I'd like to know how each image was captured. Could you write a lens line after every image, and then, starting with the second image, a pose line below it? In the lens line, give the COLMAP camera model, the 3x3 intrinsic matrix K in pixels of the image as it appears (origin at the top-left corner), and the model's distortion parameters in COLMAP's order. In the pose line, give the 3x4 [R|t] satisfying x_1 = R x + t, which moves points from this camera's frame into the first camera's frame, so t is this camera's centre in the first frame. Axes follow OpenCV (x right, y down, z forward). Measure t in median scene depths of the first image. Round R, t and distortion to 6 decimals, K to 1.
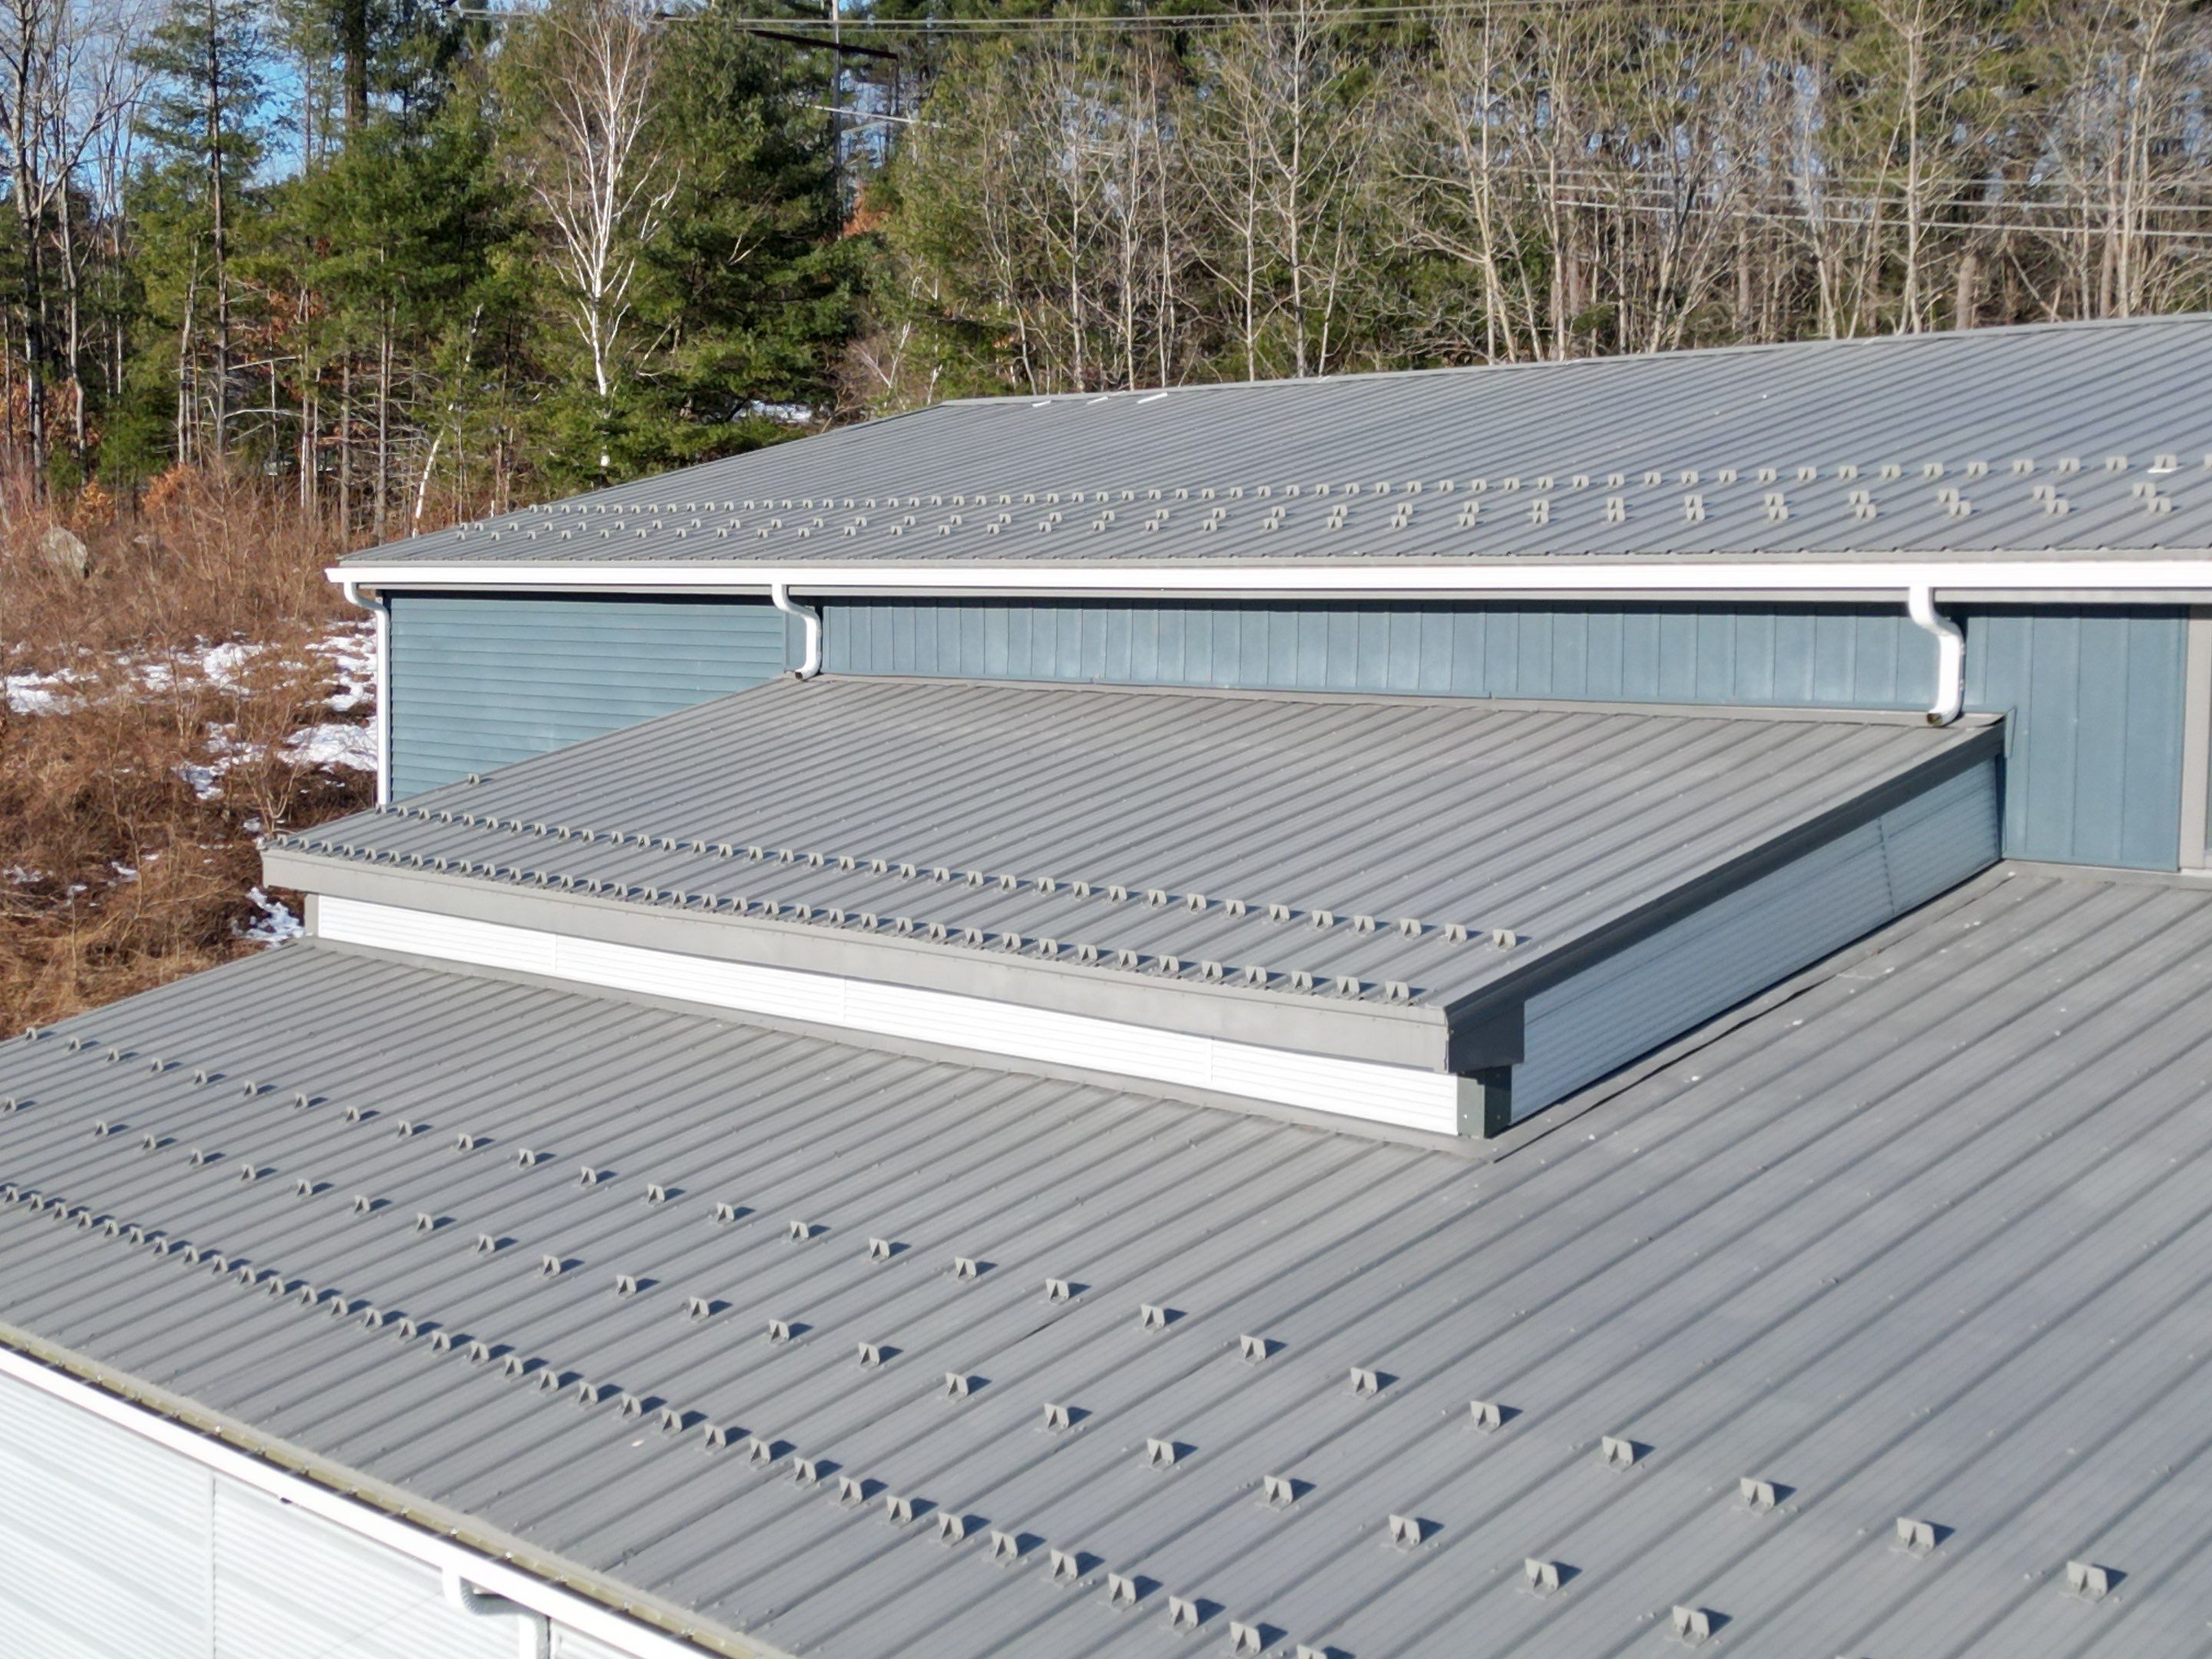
lens RADIAL K [[3068.5, 0, 1112.8], [0, 3068.5, 818.8], [0, 0, 1]] dist [0.108749, 0.000000]
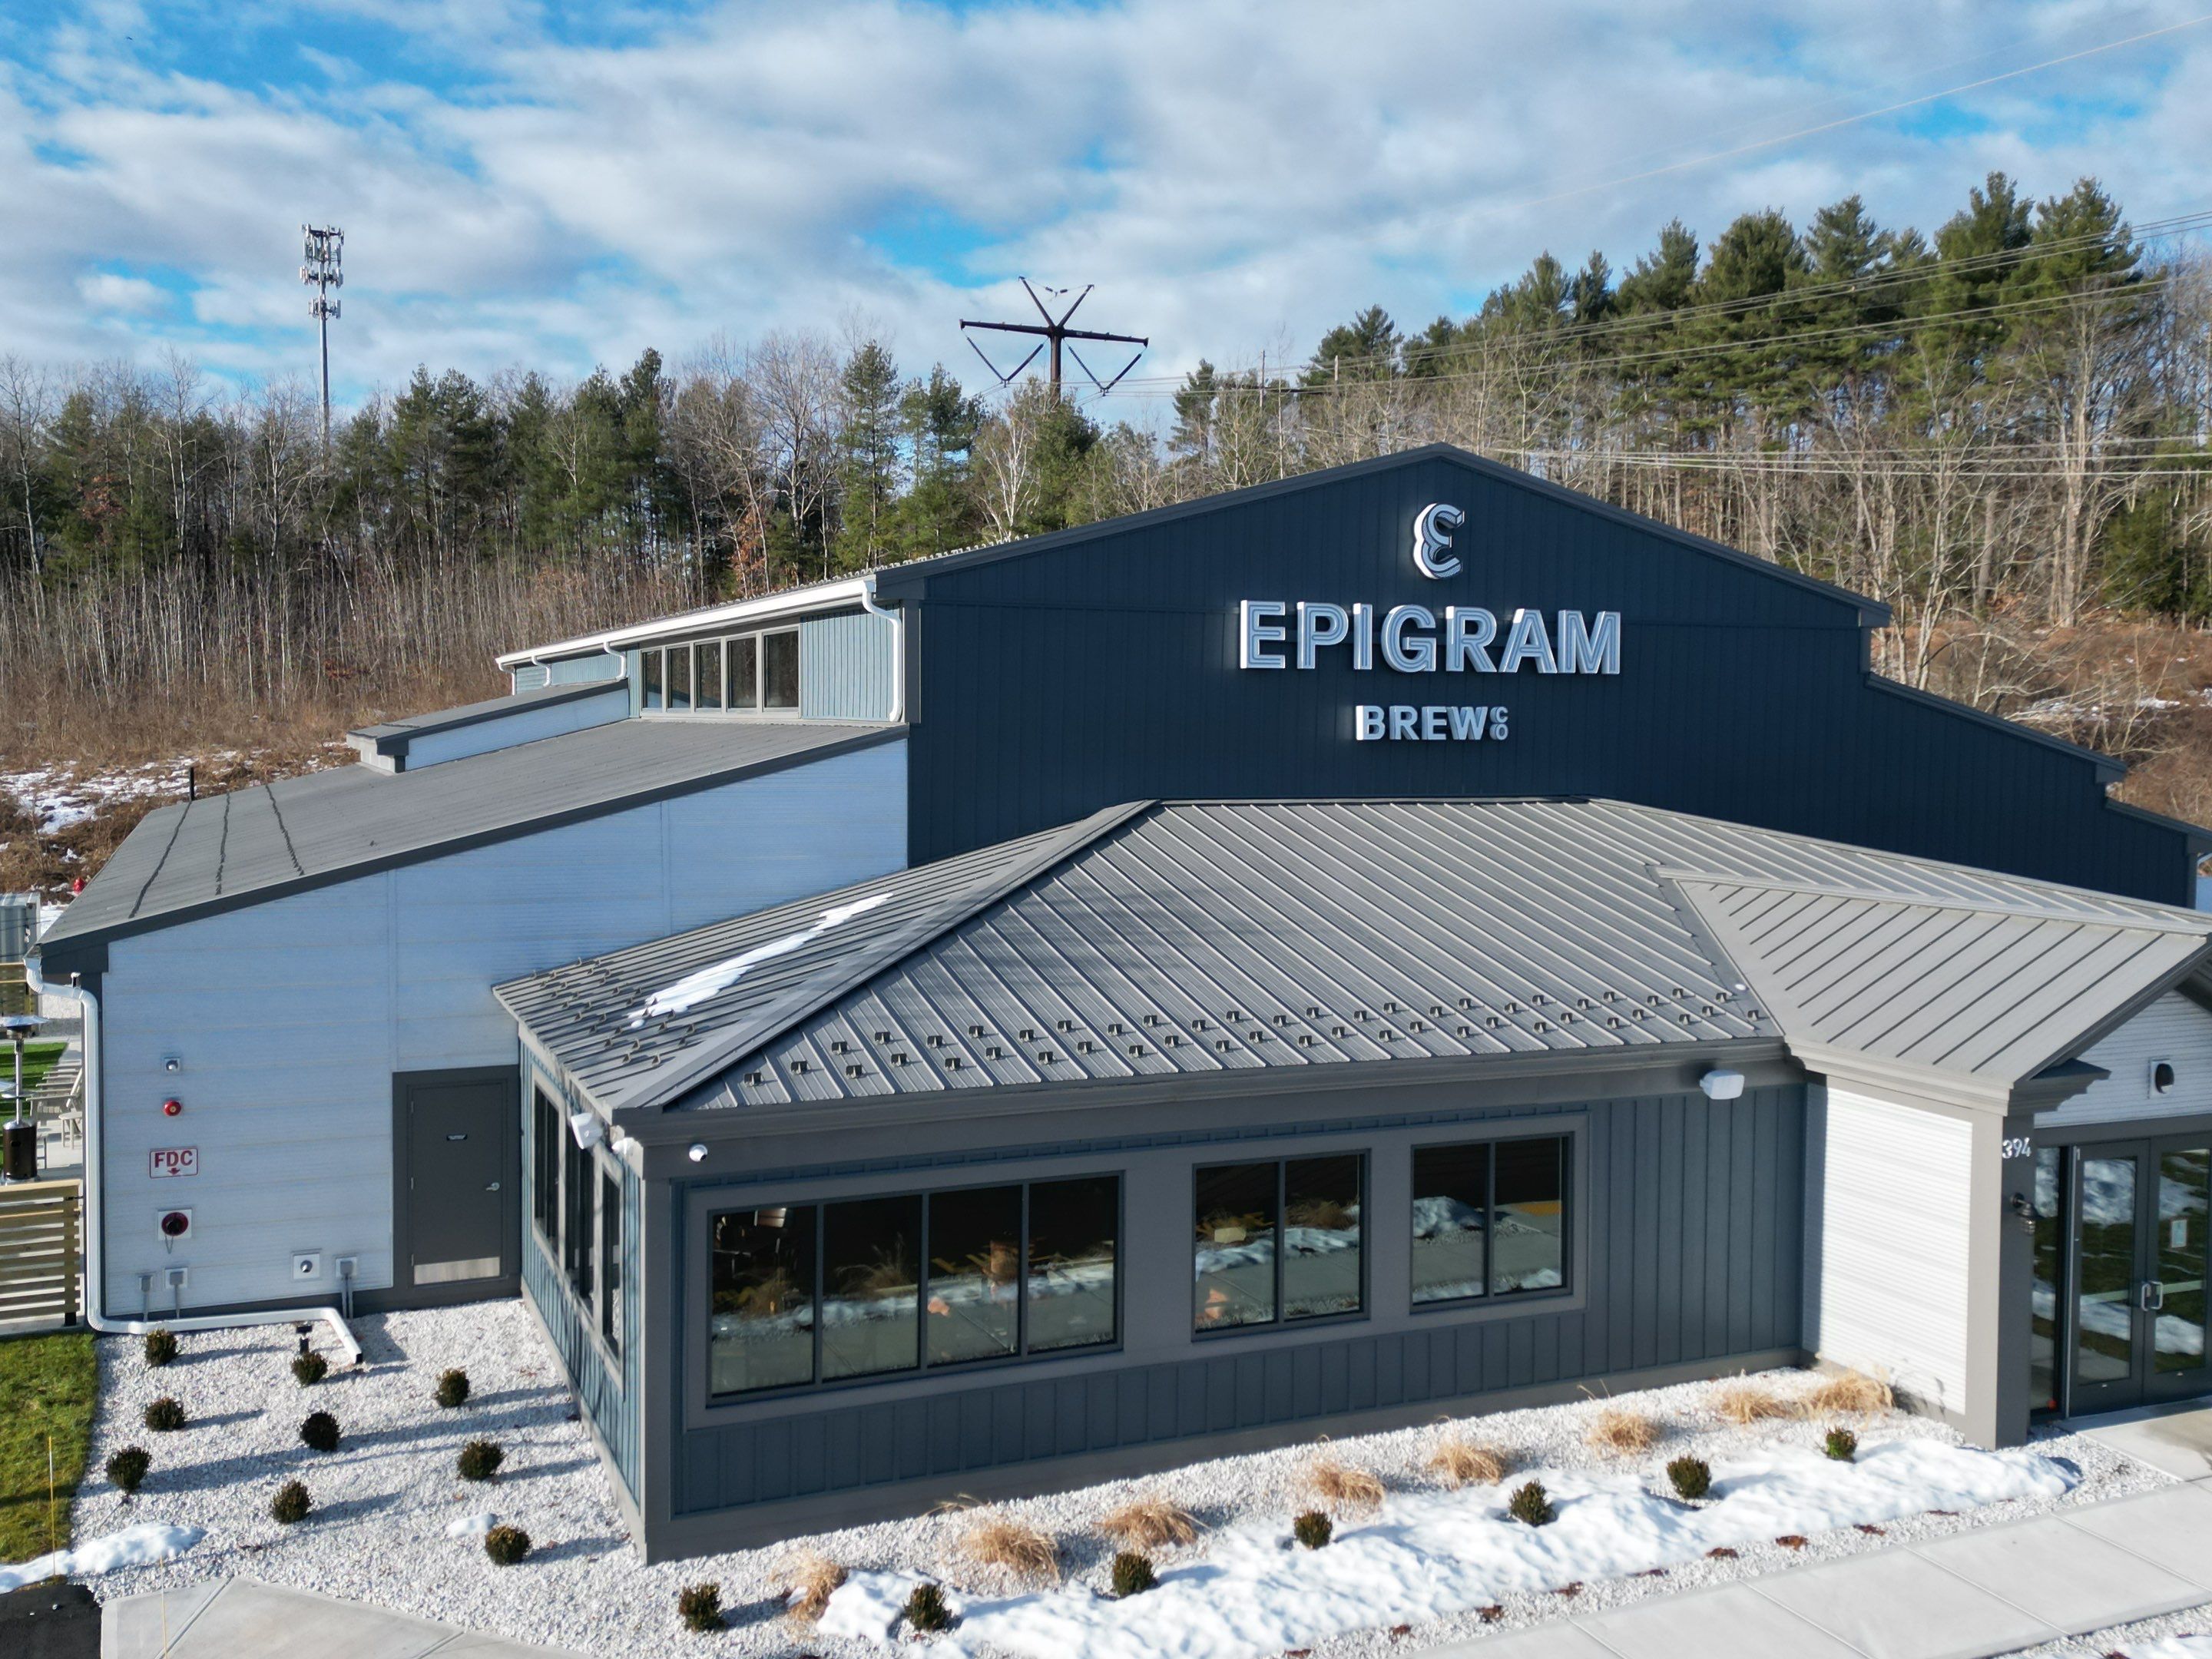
lens RADIAL K [[1990.3, 0, 1110.7], [0, 1990.3, 821.9], [0, 0, 1]] dist [0.105937, -0.128653]
pose [[0.945151, 0.011884, -0.326416, 1.284255], [-0.019613, 0.999600, -0.020397, 0.139038], [0.326043, 0.025681, 0.945006, -0.823643]]
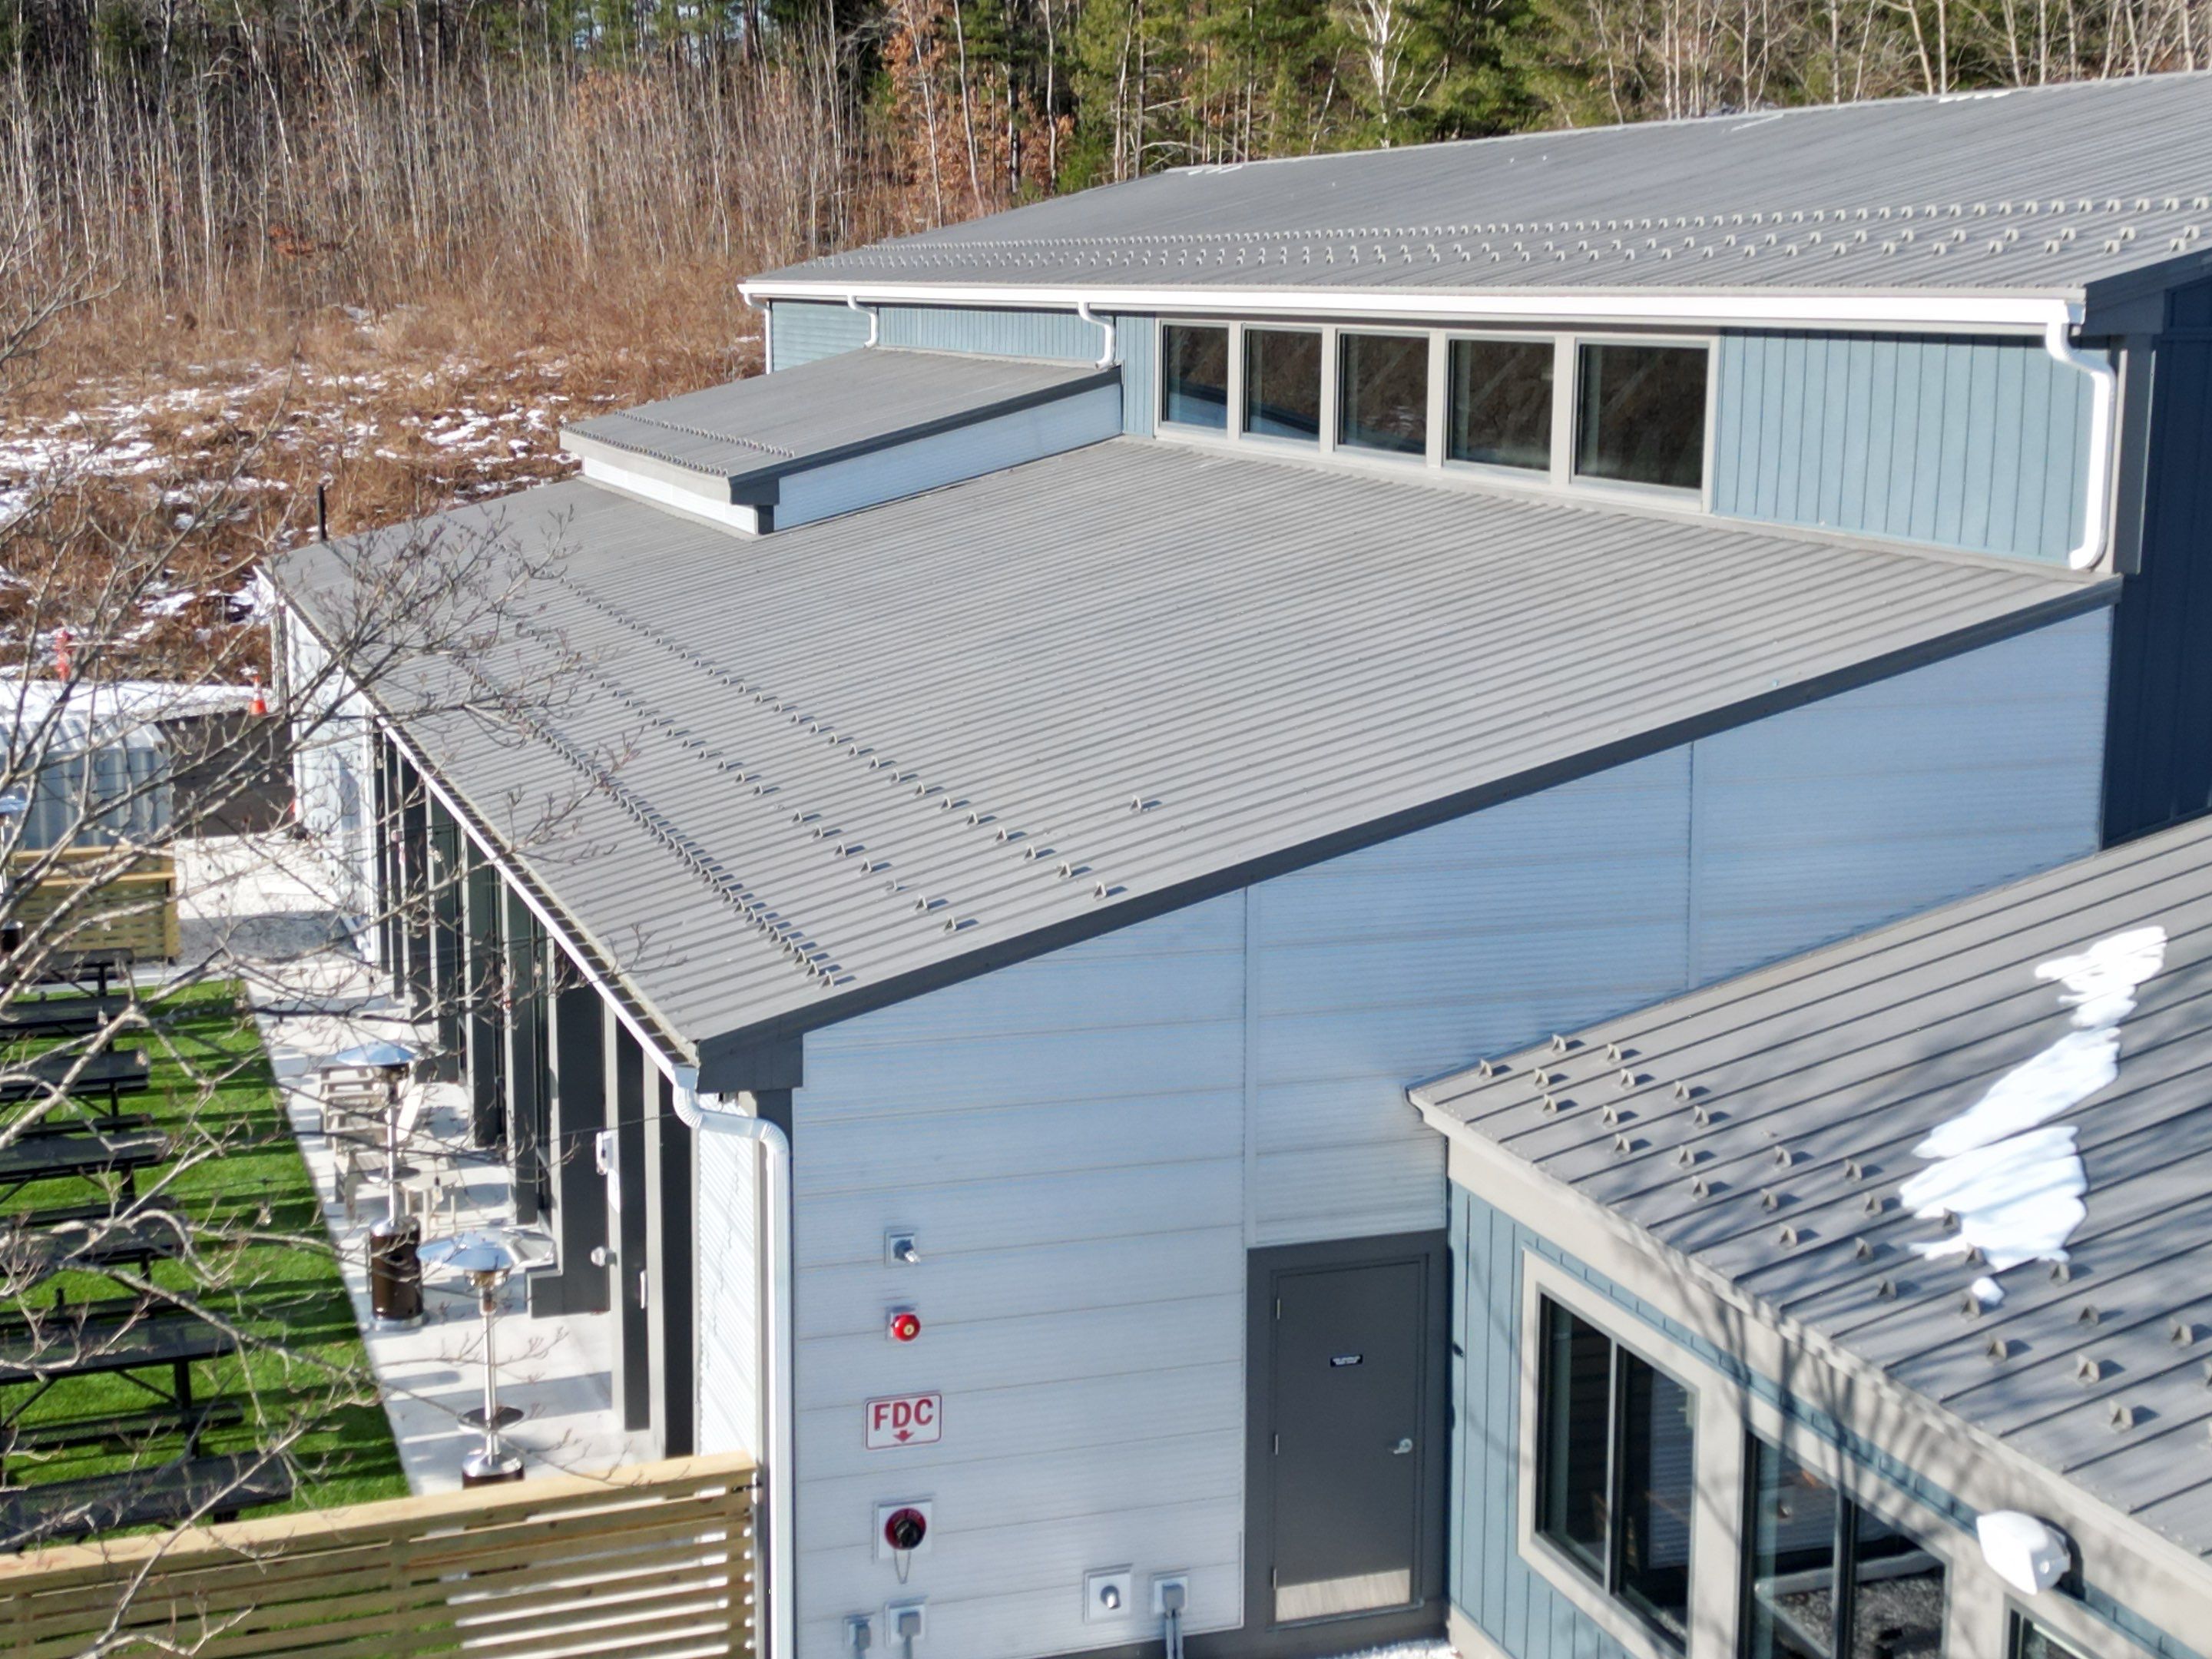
lens RADIAL K [[3068.5, 0, 1105.2], [0, 3068.5, 838.7], [0, 0, 1]] dist [0.108749, 0.000000]
pose [[0.919112, 0.064996, -0.388599, 0.897740], [-0.023863, 0.993672, 0.109757, 0.047128], [0.393274, -0.091606, 0.914847, -0.757551]]
